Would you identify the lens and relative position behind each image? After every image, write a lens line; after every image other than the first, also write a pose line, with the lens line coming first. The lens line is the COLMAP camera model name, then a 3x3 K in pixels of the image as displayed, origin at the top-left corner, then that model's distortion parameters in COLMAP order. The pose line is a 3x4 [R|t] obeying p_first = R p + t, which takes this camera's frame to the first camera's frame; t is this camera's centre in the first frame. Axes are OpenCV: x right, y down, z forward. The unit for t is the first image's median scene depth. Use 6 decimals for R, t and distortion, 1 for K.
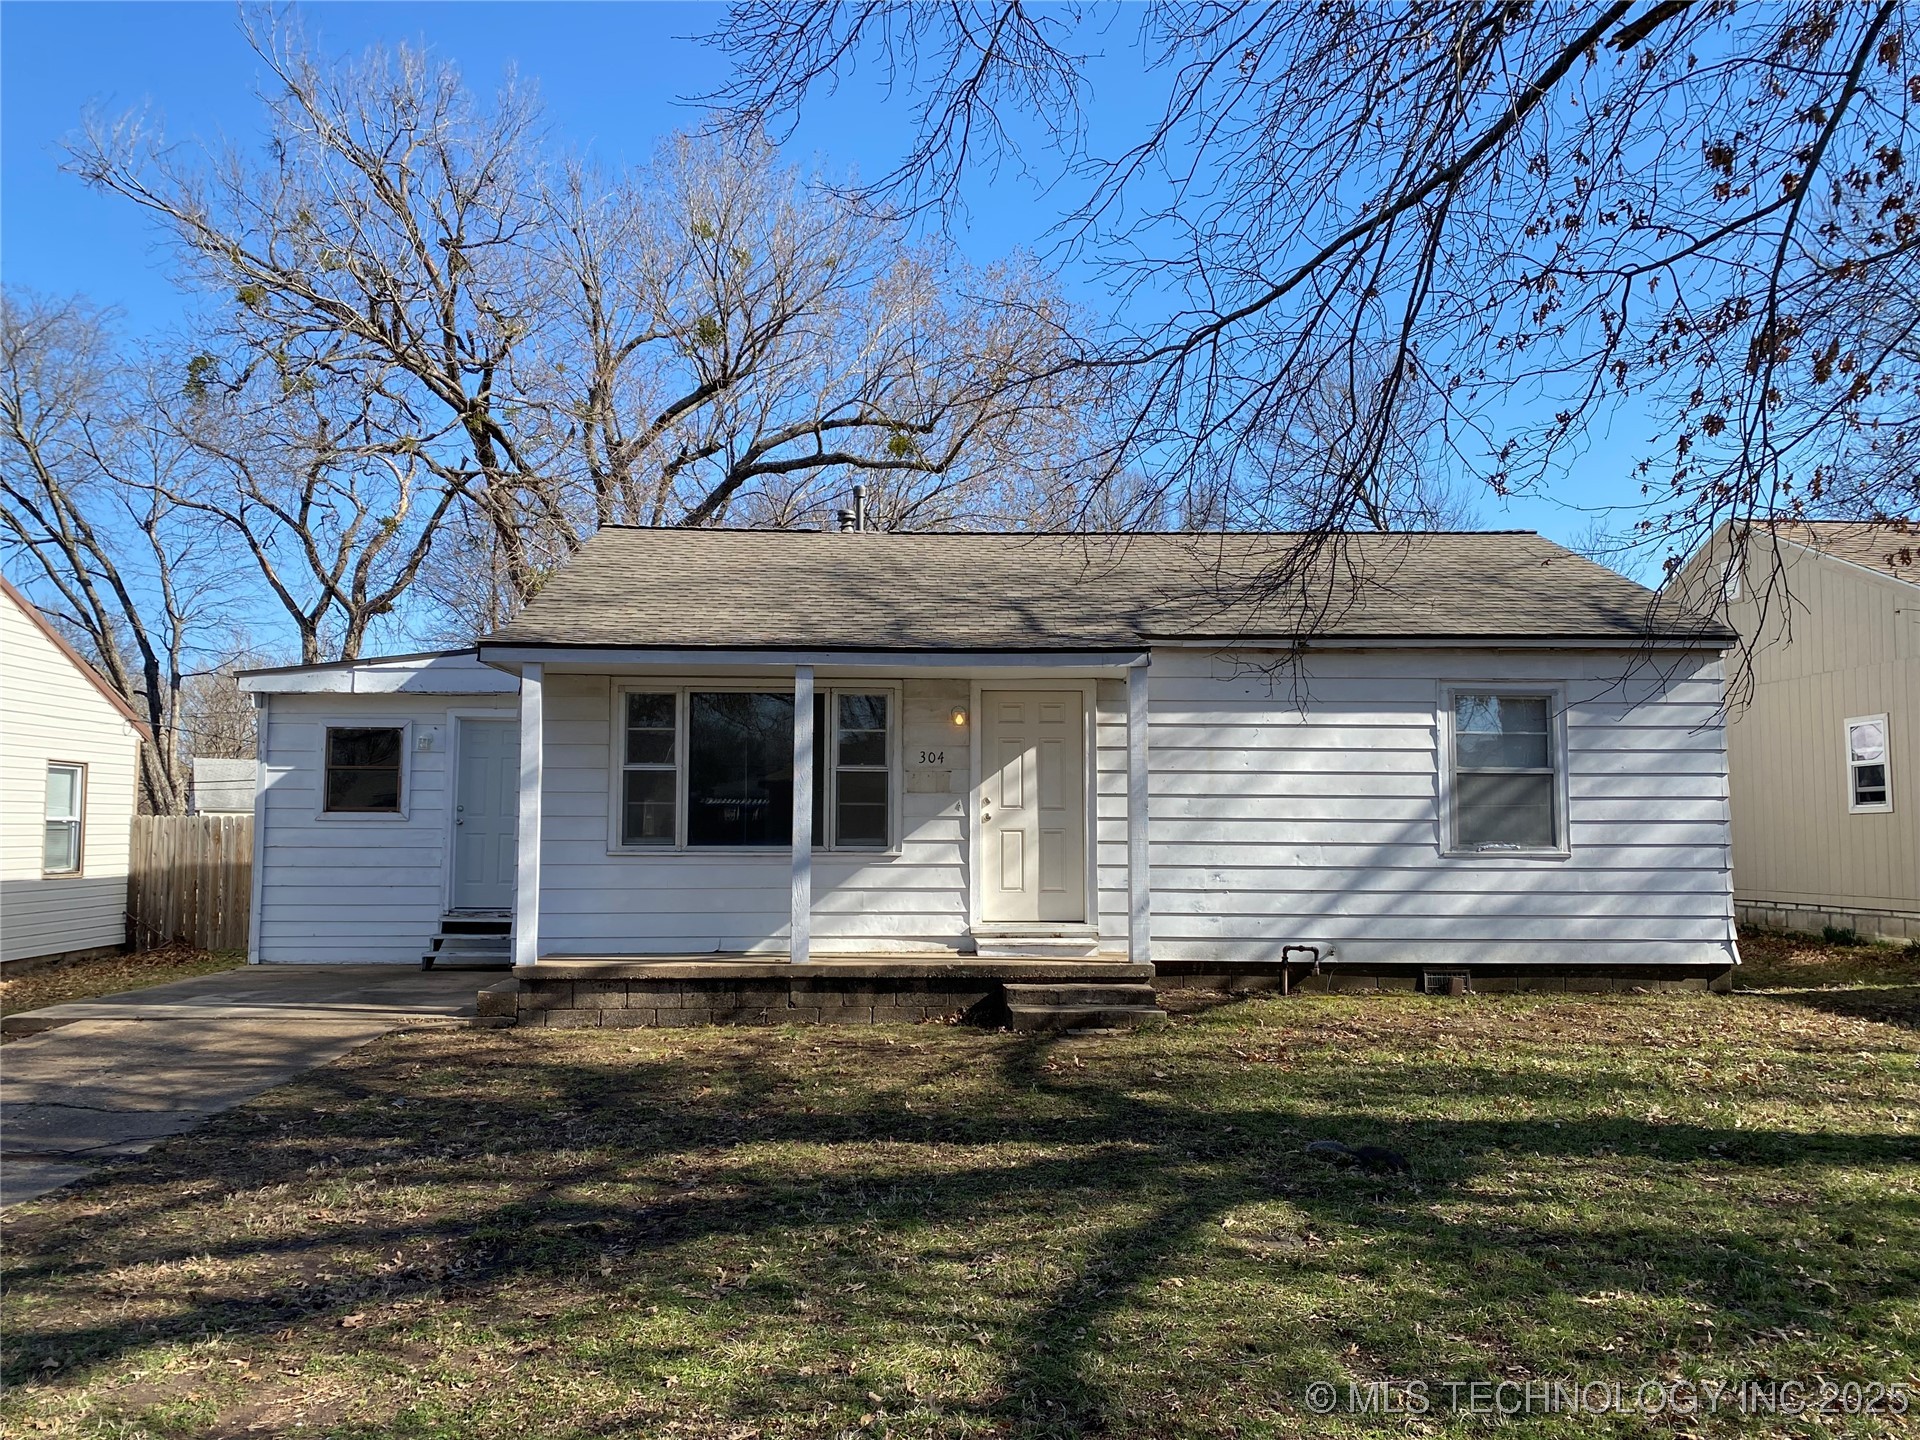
lens RADIAL K [[1520.0, 0, 952.2], [0, 1520.0, 699.0], [0, 0, 1]] dist [0.068234, -0.075920]
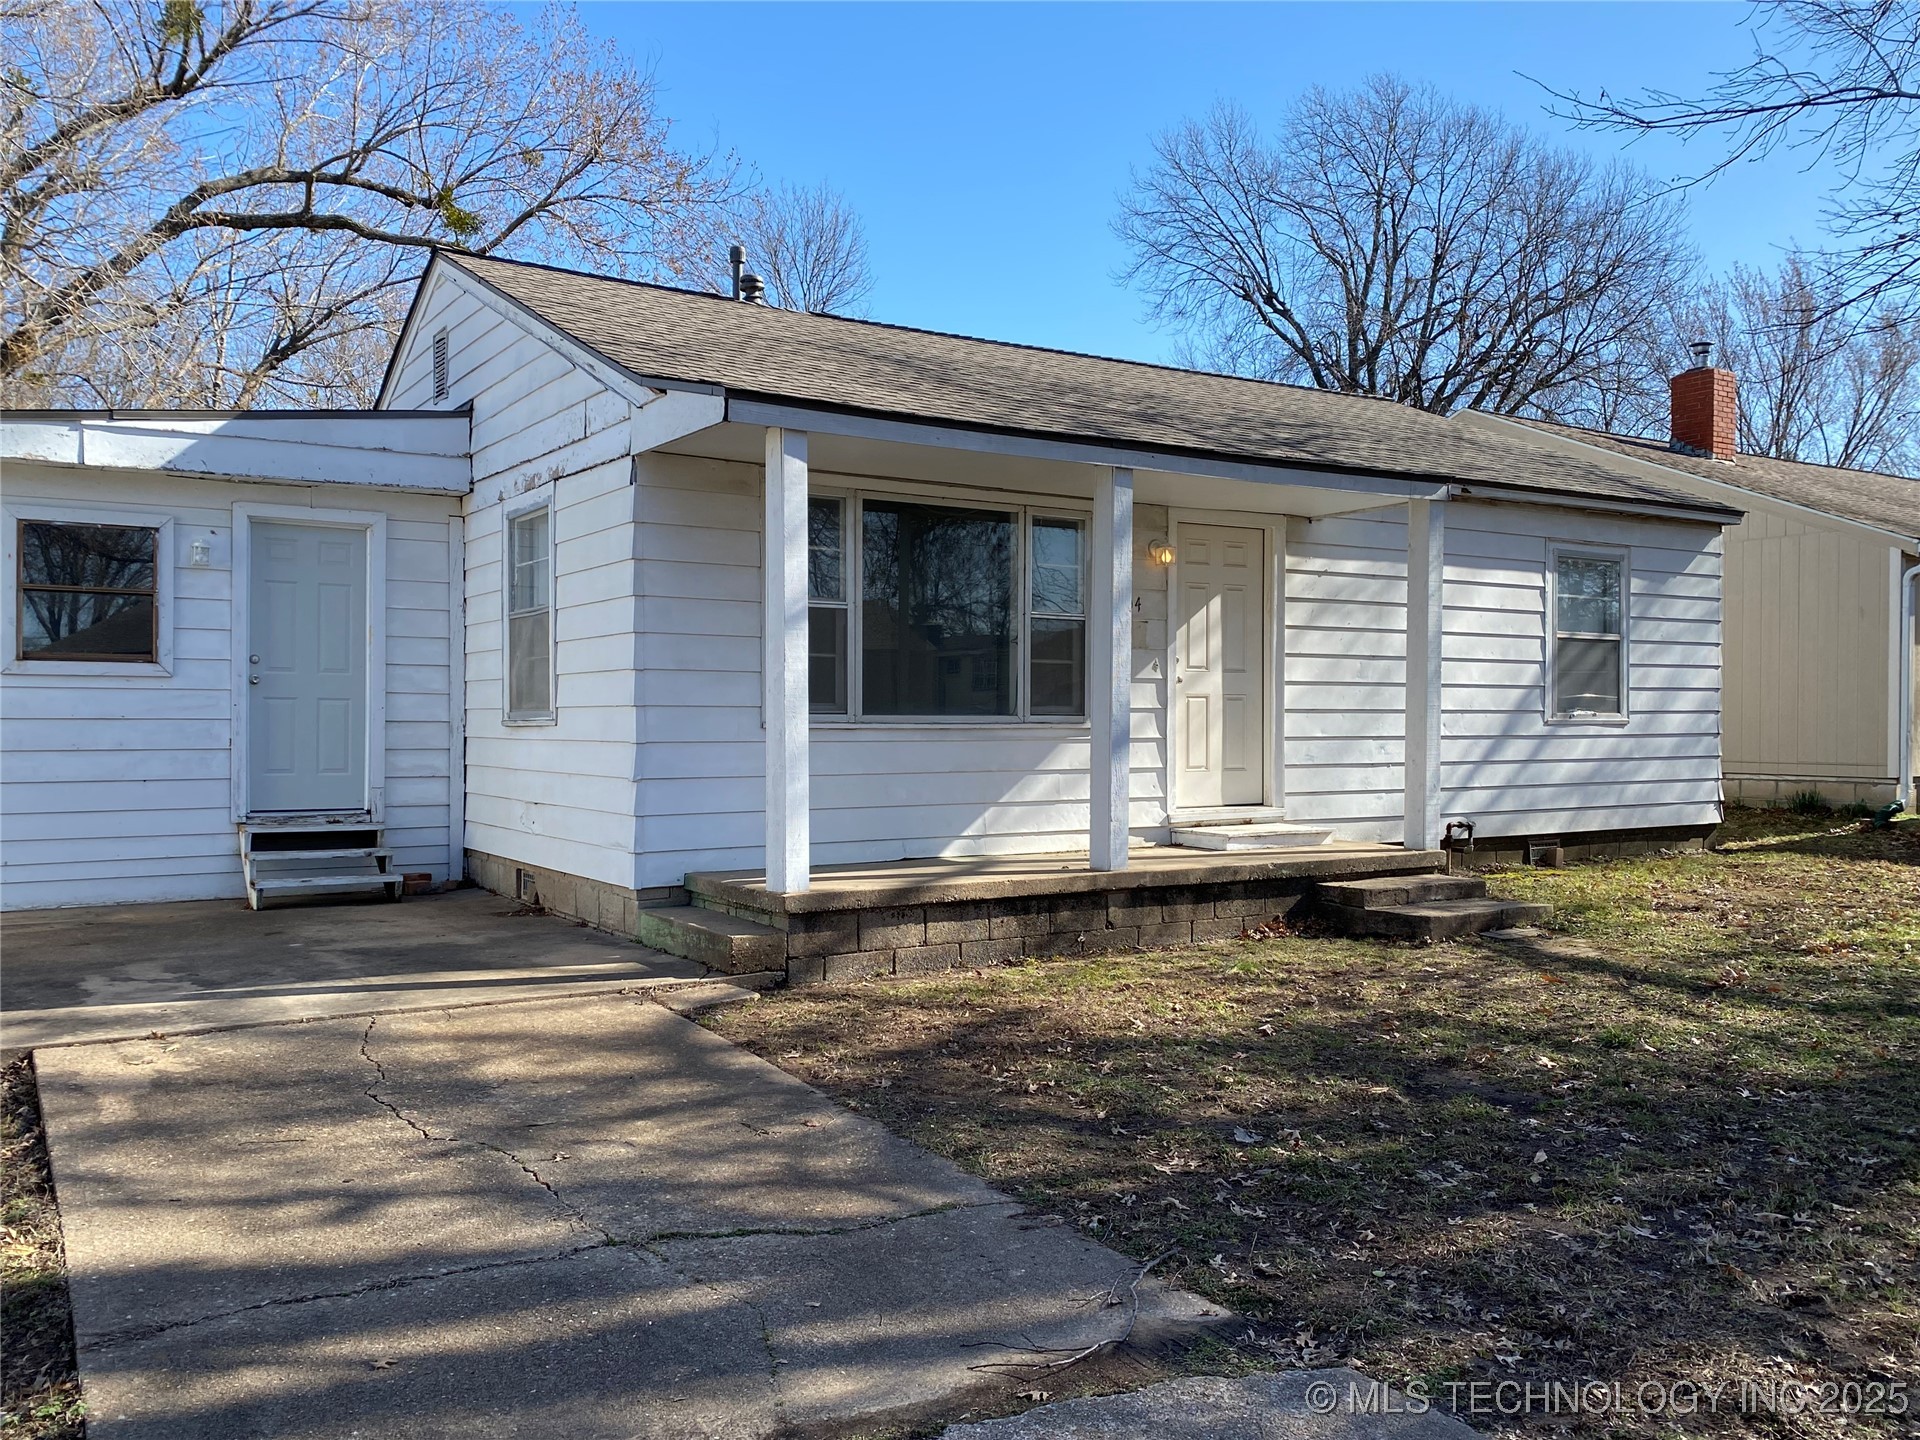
lens RADIAL K [[1520.0, 0, 956.7], [0, 1520.0, 727.8], [0, 0, 1]] dist [0.068234, -0.075920]
pose [[0.866782, -0.005672, 0.498655, -0.481081], [-0.044354, 0.995096, 0.088416, 0.036593], [-0.496711, -0.098755, 0.862279, 0.355996]]
